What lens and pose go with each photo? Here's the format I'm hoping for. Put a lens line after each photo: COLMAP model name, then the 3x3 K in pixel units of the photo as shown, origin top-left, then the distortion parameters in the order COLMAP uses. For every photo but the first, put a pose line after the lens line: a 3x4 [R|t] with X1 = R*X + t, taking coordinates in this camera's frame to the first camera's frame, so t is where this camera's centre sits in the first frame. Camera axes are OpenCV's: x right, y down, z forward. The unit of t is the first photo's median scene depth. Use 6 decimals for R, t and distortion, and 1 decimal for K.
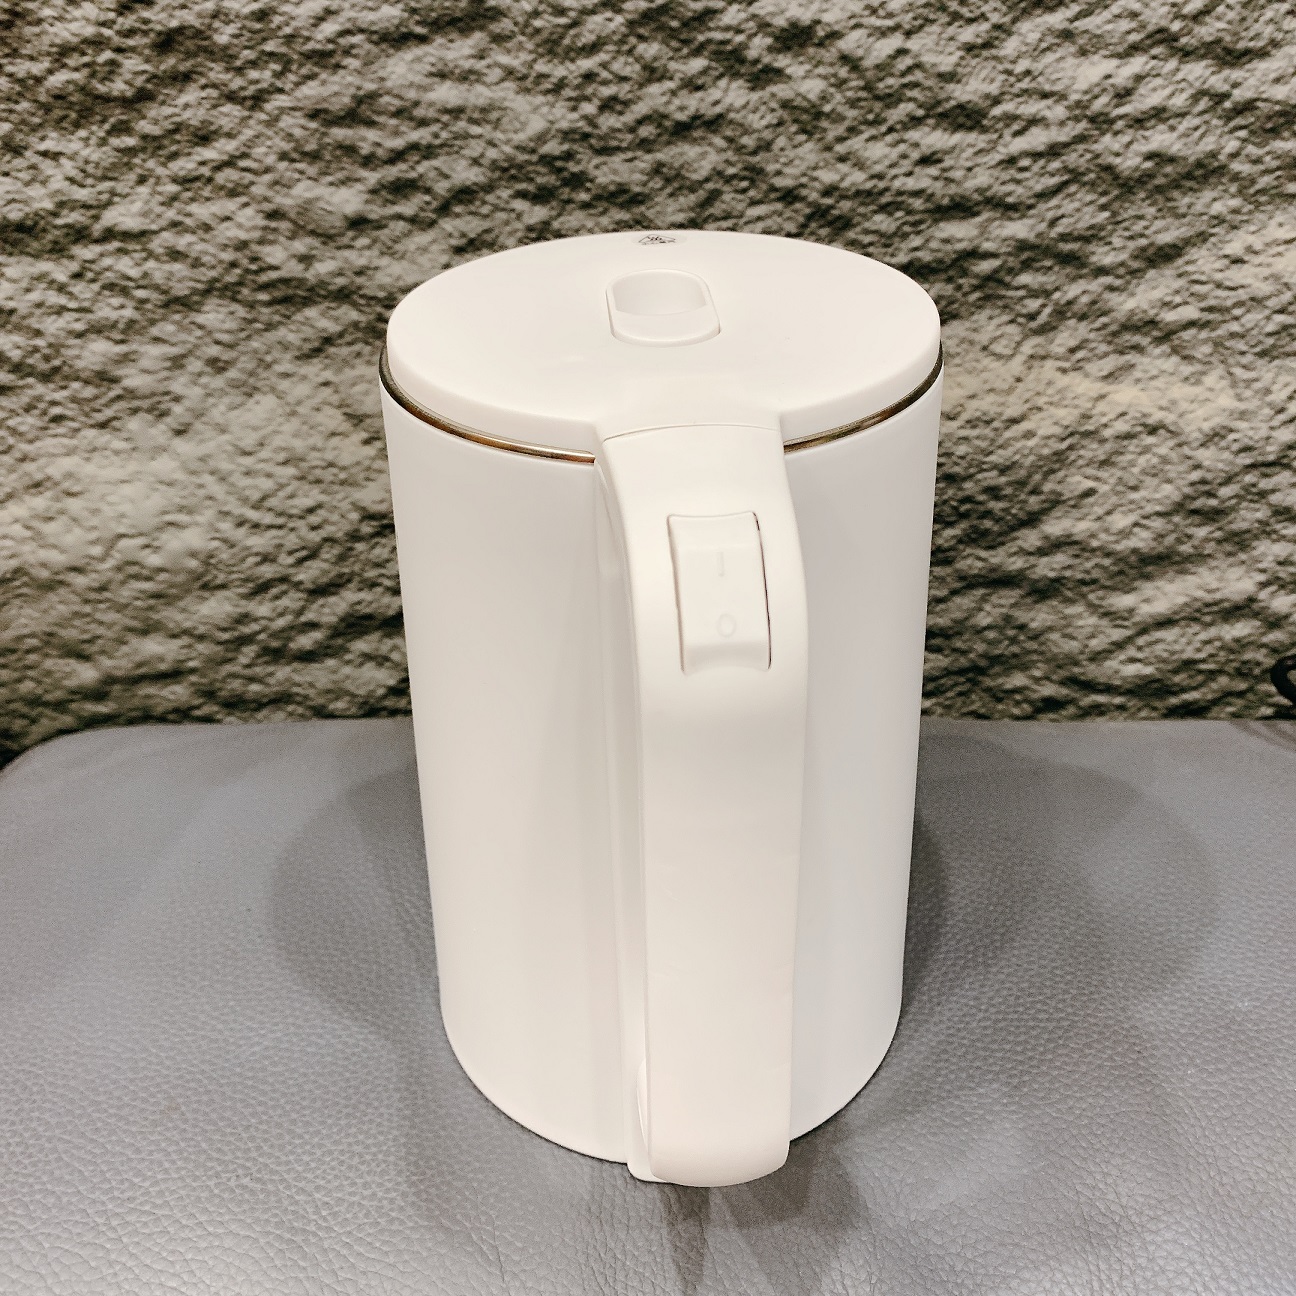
lens RADIAL K [[1336.6, 0, 632.1], [0, 1336.6, 639.1], [0, 0, 1]] dist [-0.020928, 0.000000]
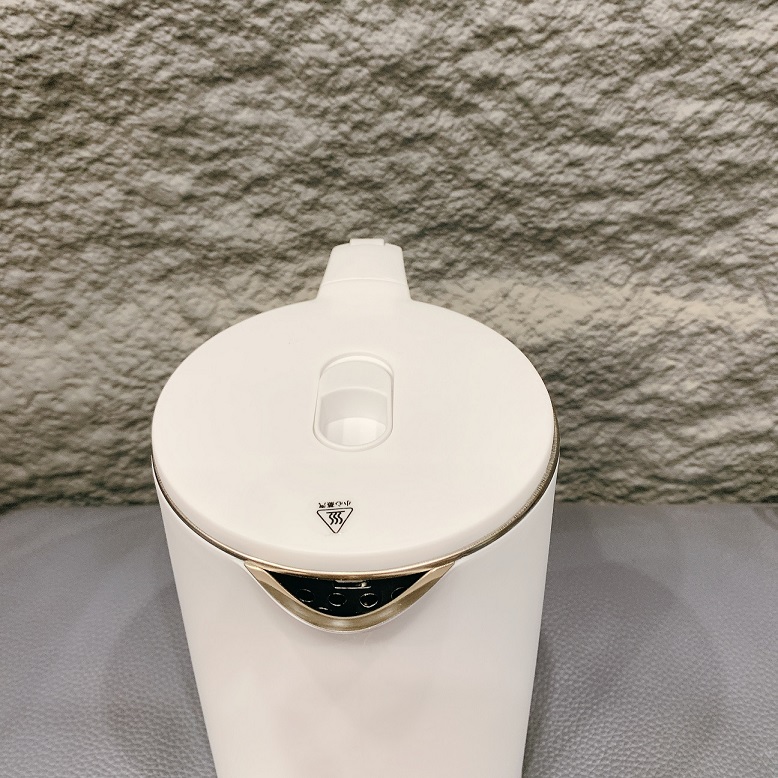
lens RADIAL K [[802.3, 0, 385.3], [0, 802.3, 373.6], [0, 0, 1]] dist [-0.020928, 0.000000]
pose [[0.999563, -0.007077, 0.028708, -0.014052], [0.004216, 0.995125, 0.098534, -0.202969], [-0.029266, -0.098369, 0.994720, 0.091101]]
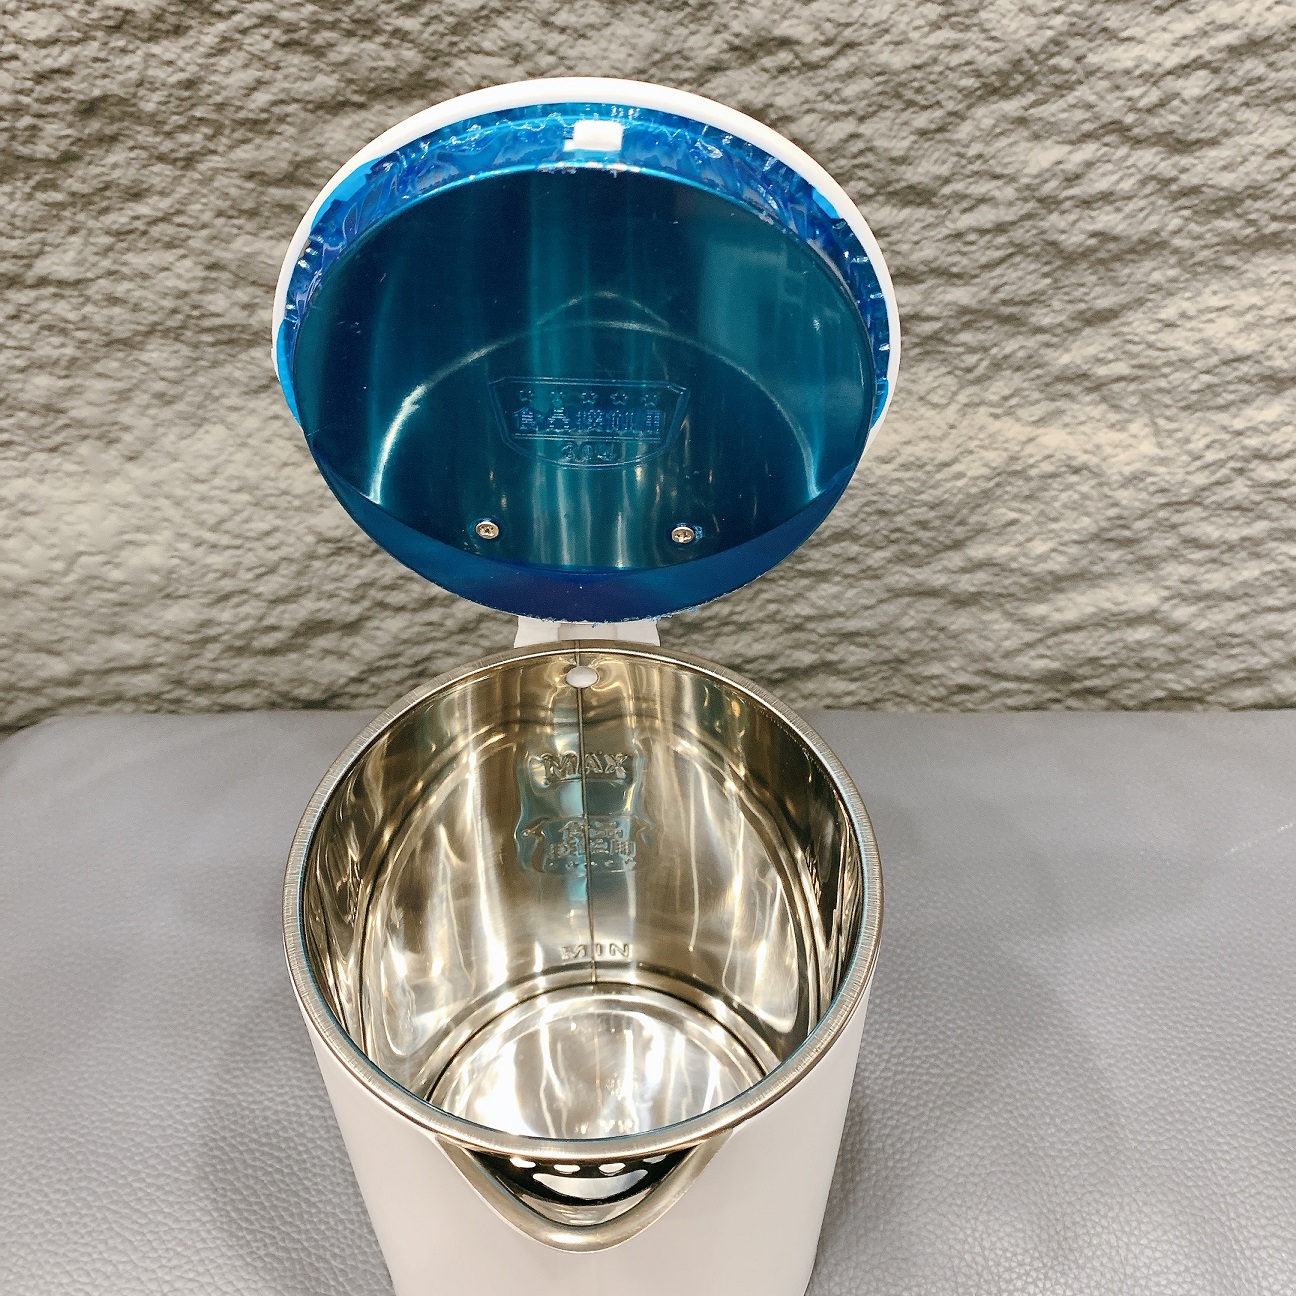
lens RADIAL K [[1336.6, 0, 629.0], [0, 1336.6, 624.6], [0, 0, 1]] dist [-0.020928, 0.000000]
pose [[0.998779, -0.010316, 0.048305, -0.013218], [-0.001992, 0.968743, 0.248059, -0.303735], [-0.049354, -0.247853, 0.967540, -0.029487]]
